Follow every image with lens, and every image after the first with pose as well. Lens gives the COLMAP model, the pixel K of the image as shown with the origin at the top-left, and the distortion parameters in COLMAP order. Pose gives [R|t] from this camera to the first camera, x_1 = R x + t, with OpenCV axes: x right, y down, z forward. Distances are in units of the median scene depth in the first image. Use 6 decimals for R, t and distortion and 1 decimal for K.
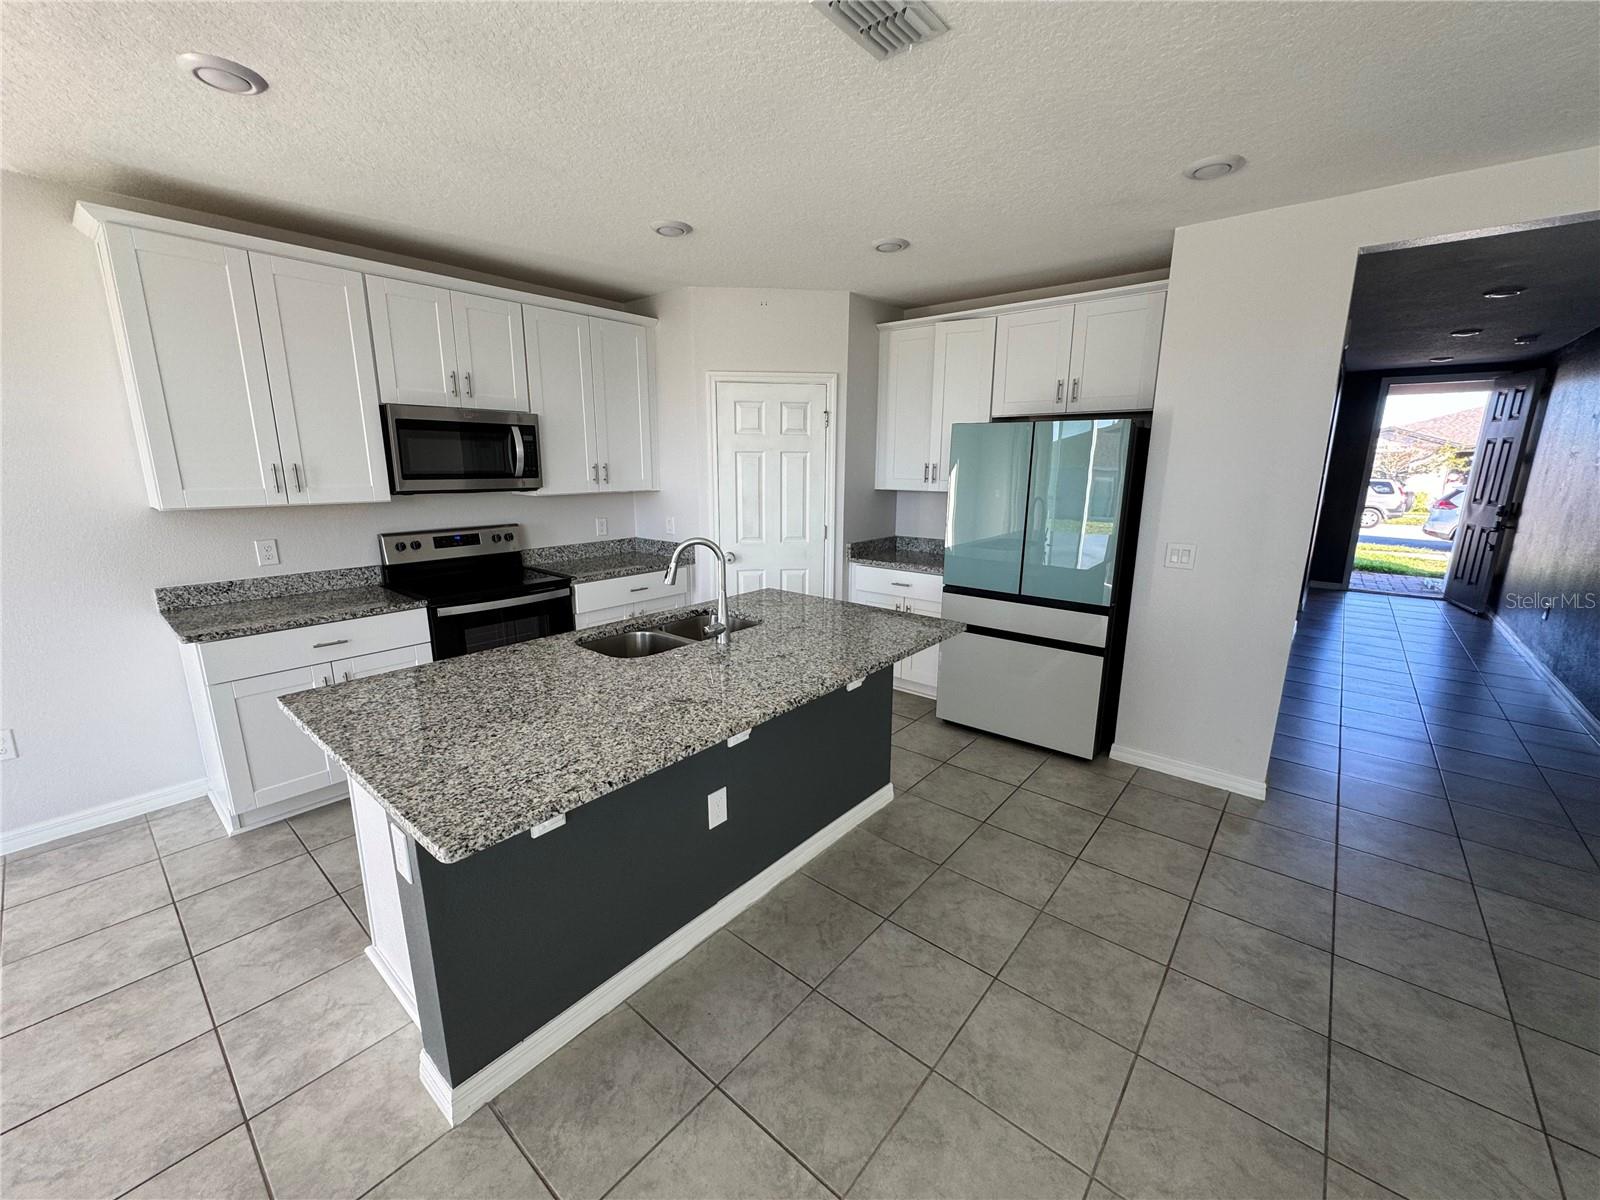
lens RADIAL K [[638.3, 0, 798.2], [0, 638.3, 601.5], [0, 0, 1]] dist [-0.003256, 0.000683]
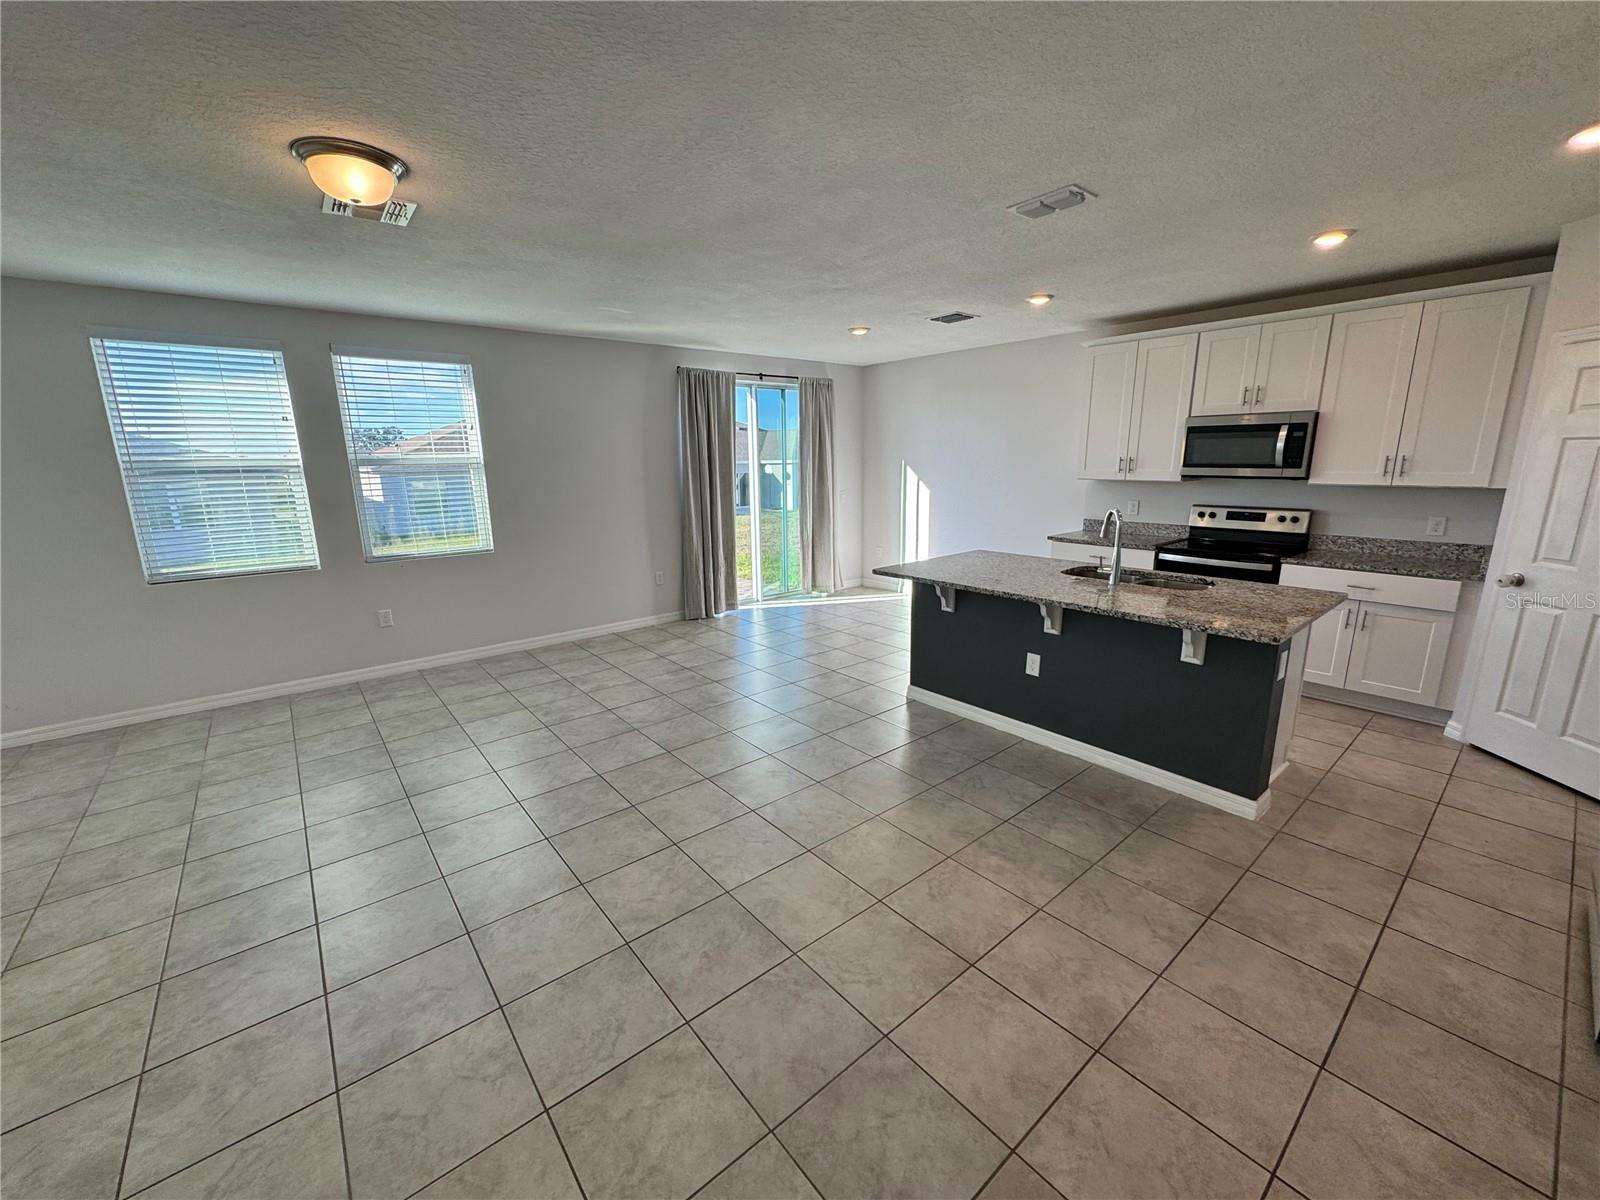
lens RADIAL K [[638.3, 0, 797.1], [0, 638.3, 601.7], [0, 0, 1]] dist [-0.003256, 0.000683]
pose [[-0.181536, 0.218221, -0.958866, 1.103150], [-0.200372, 0.946404, 0.253320, -0.094294], [0.962754, 0.238117, -0.128080, 0.411228]]
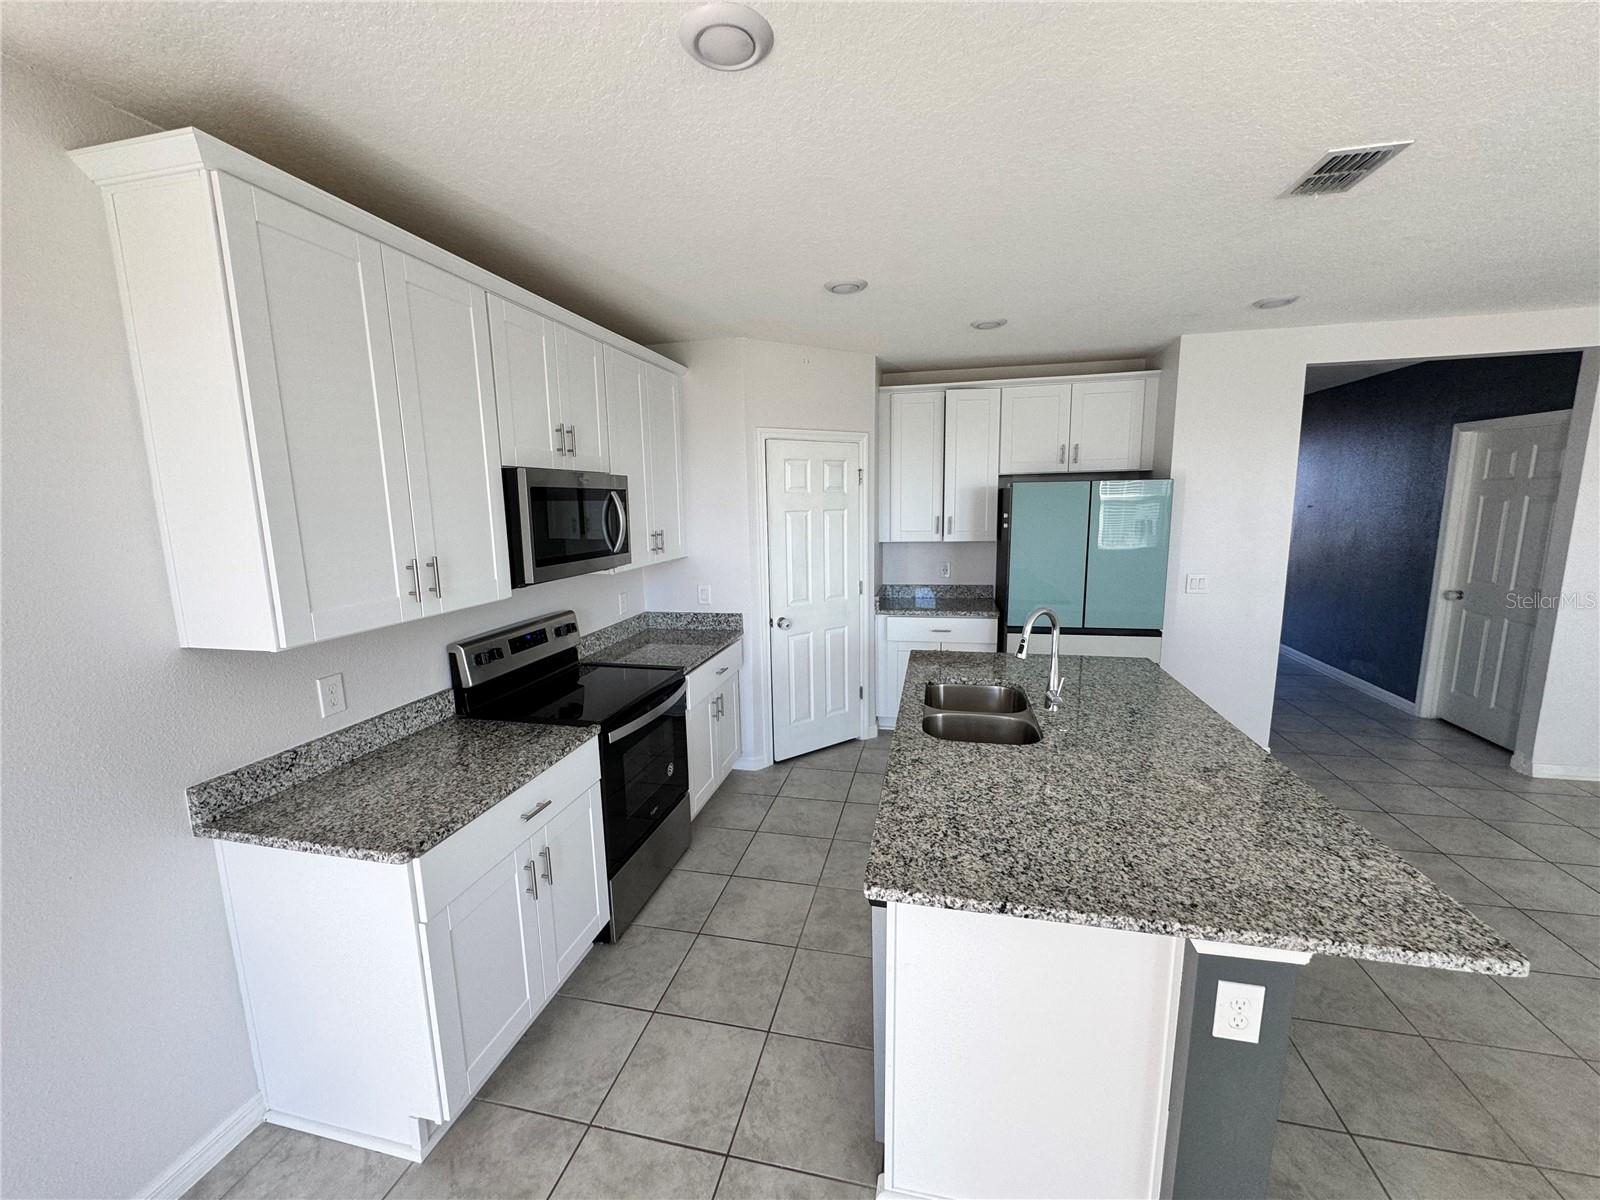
lens RADIAL K [[638.3, 0, 798.9], [0, 638.3, 601.7], [0, 0, 1]] dist [-0.003256, 0.000683]
pose [[0.889407, -0.094497, 0.447243, -0.716276], [0.122562, 0.991873, -0.034162, -0.093645], [-0.440380, 0.085199, 0.893760, 0.219174]]
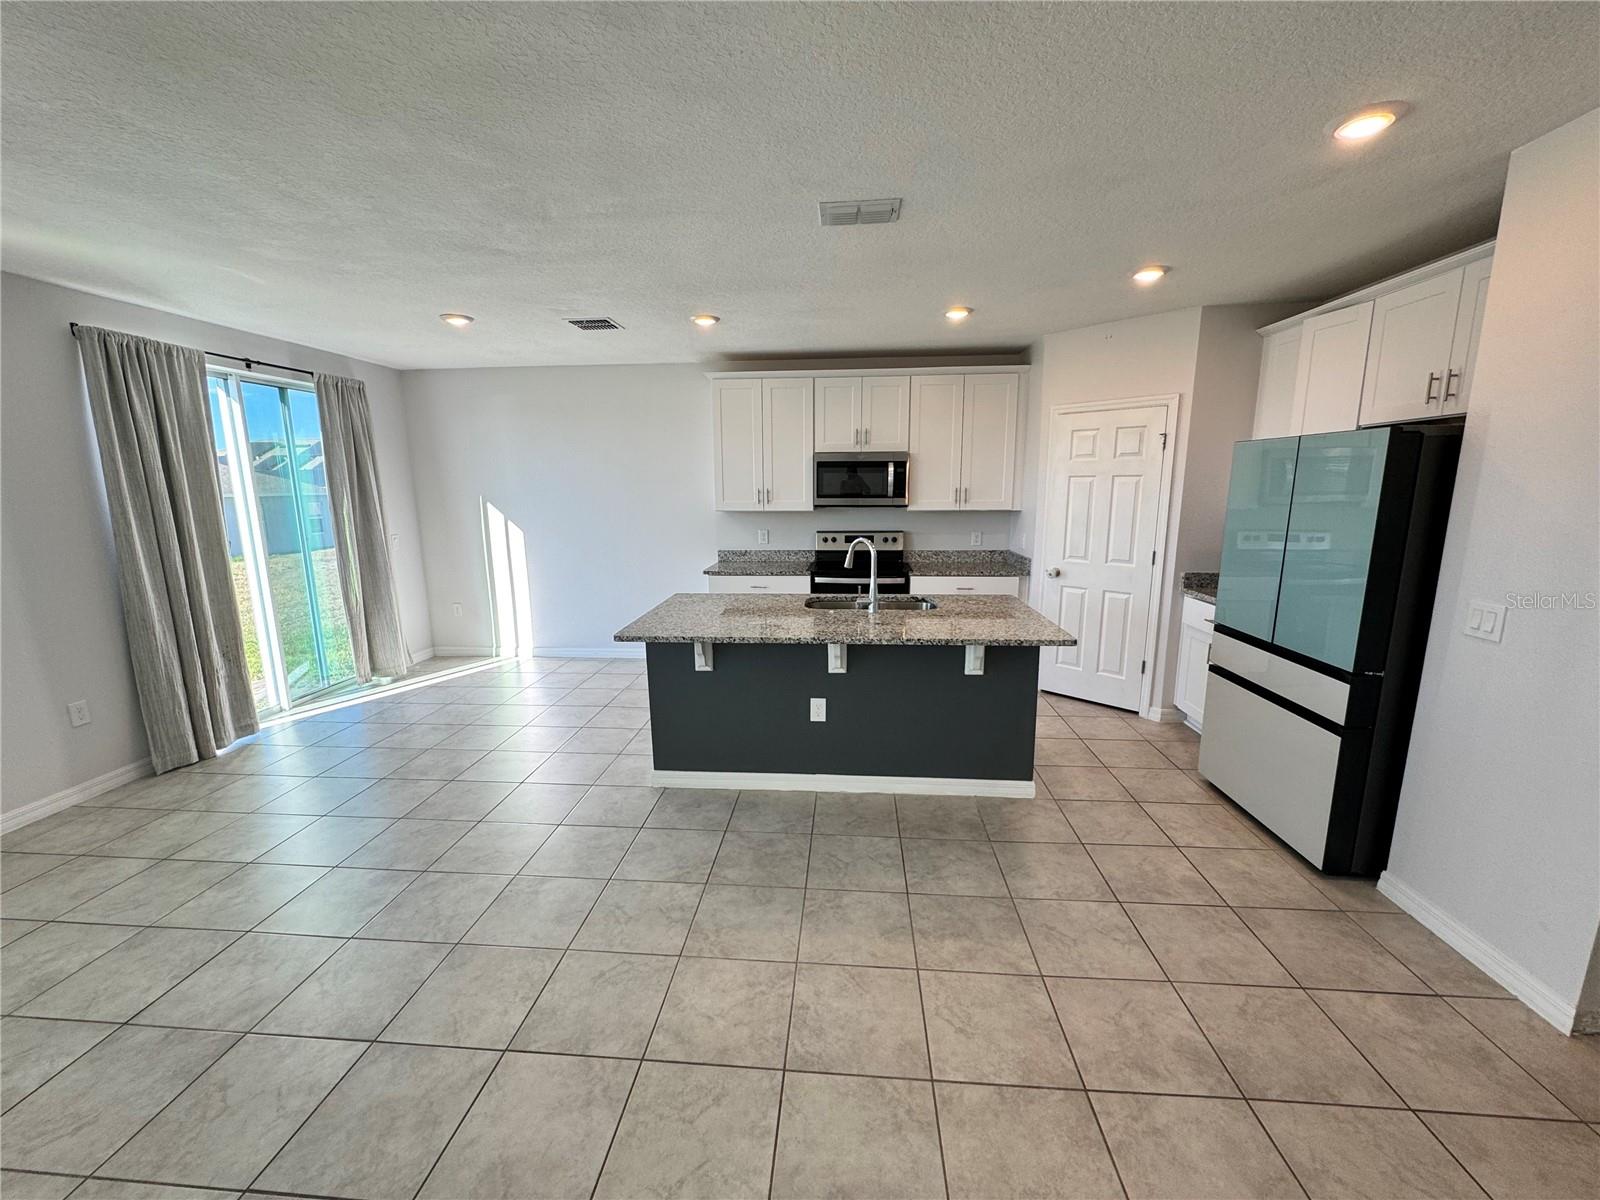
lens RADIAL K [[638.3, 0, 796.8], [0, 638.3, 601.1], [0, 0, 1]] dist [-0.003256, 0.000683]
pose [[0.577874, 0.139527, -0.804111, 0.745758], [-0.167156, 0.984625, 0.050723, -0.004454], [0.798825, 0.105100, 0.592312, 0.010350]]
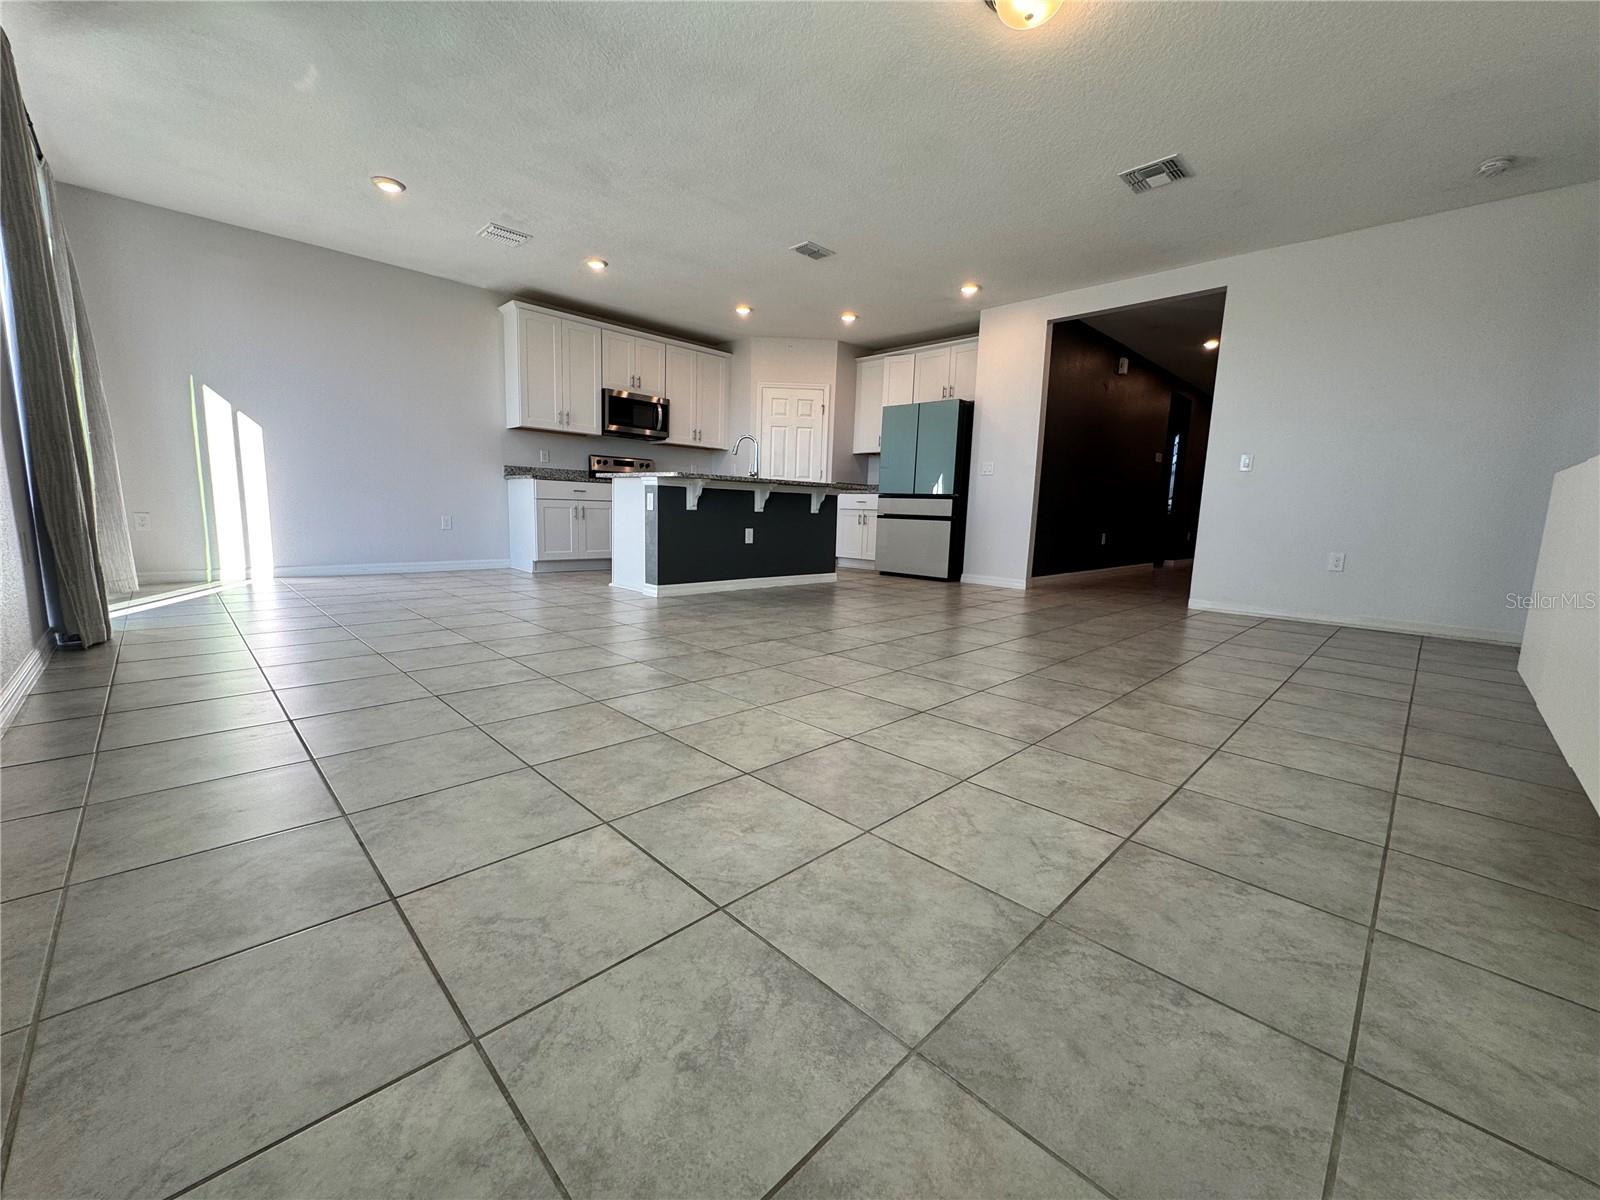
lens RADIAL K [[638.3, 0, 797.9], [0, 638.3, 603.4], [0, 0, 1]] dist [-0.003256, 0.000683]
pose [[0.995879, 0.041351, -0.080715, 0.195747], [-0.047173, 0.996316, -0.071616, 0.535710], [0.077456, 0.075128, 0.994161, -1.026779]]
